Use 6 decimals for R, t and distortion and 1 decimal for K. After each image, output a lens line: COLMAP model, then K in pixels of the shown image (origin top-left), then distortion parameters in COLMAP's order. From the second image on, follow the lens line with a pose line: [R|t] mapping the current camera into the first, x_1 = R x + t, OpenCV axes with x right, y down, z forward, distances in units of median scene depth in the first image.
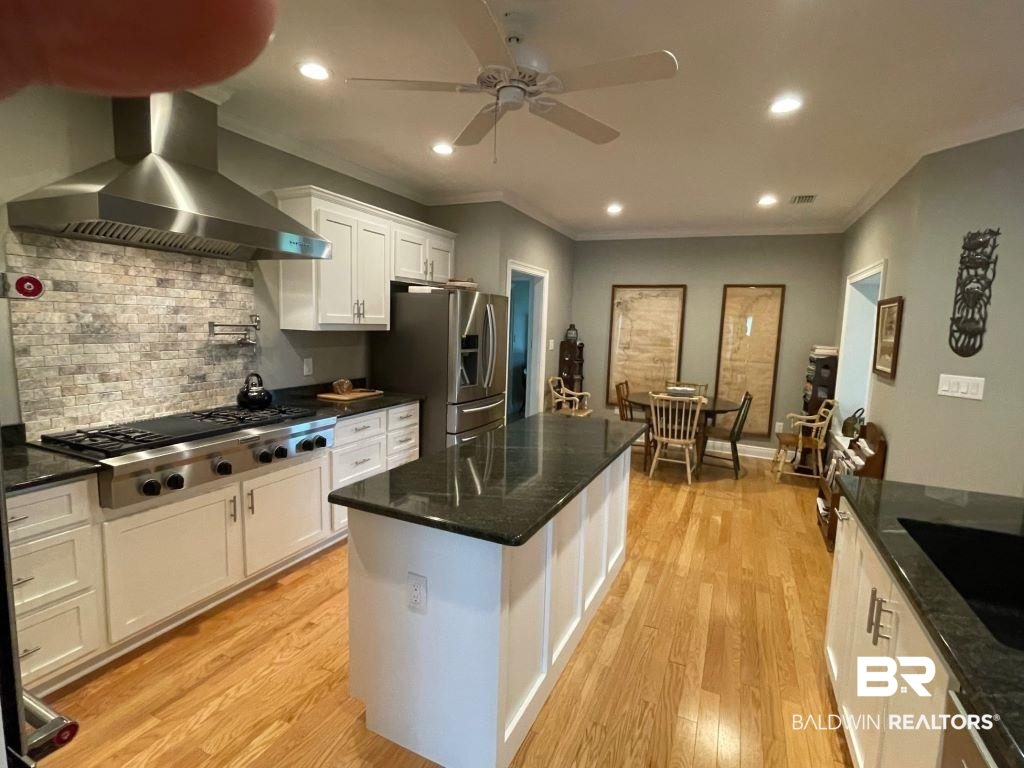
lens RADIAL K [[498.0, 0, 511.1], [0, 498.0, 380.5], [0, 0, 1]] dist [0.002382, -0.000168]
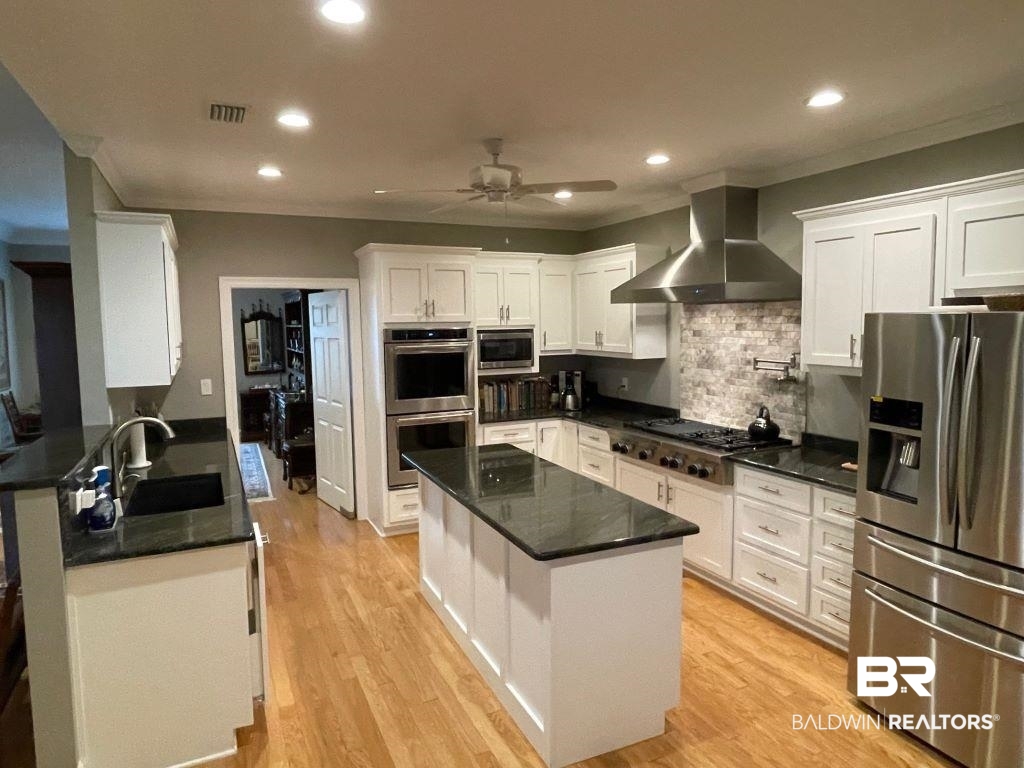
lens RADIAL K [[654.9, 0, 511.0], [0, 654.9, 381.3], [0, 0, 1]] dist [-0.002671, -0.000698]
pose [[-0.645638, 0.049505, -0.762037, 0.999204], [-0.097226, 0.984446, 0.146329, -0.248585], [0.757429, 0.168566, -0.630783, 1.653811]]
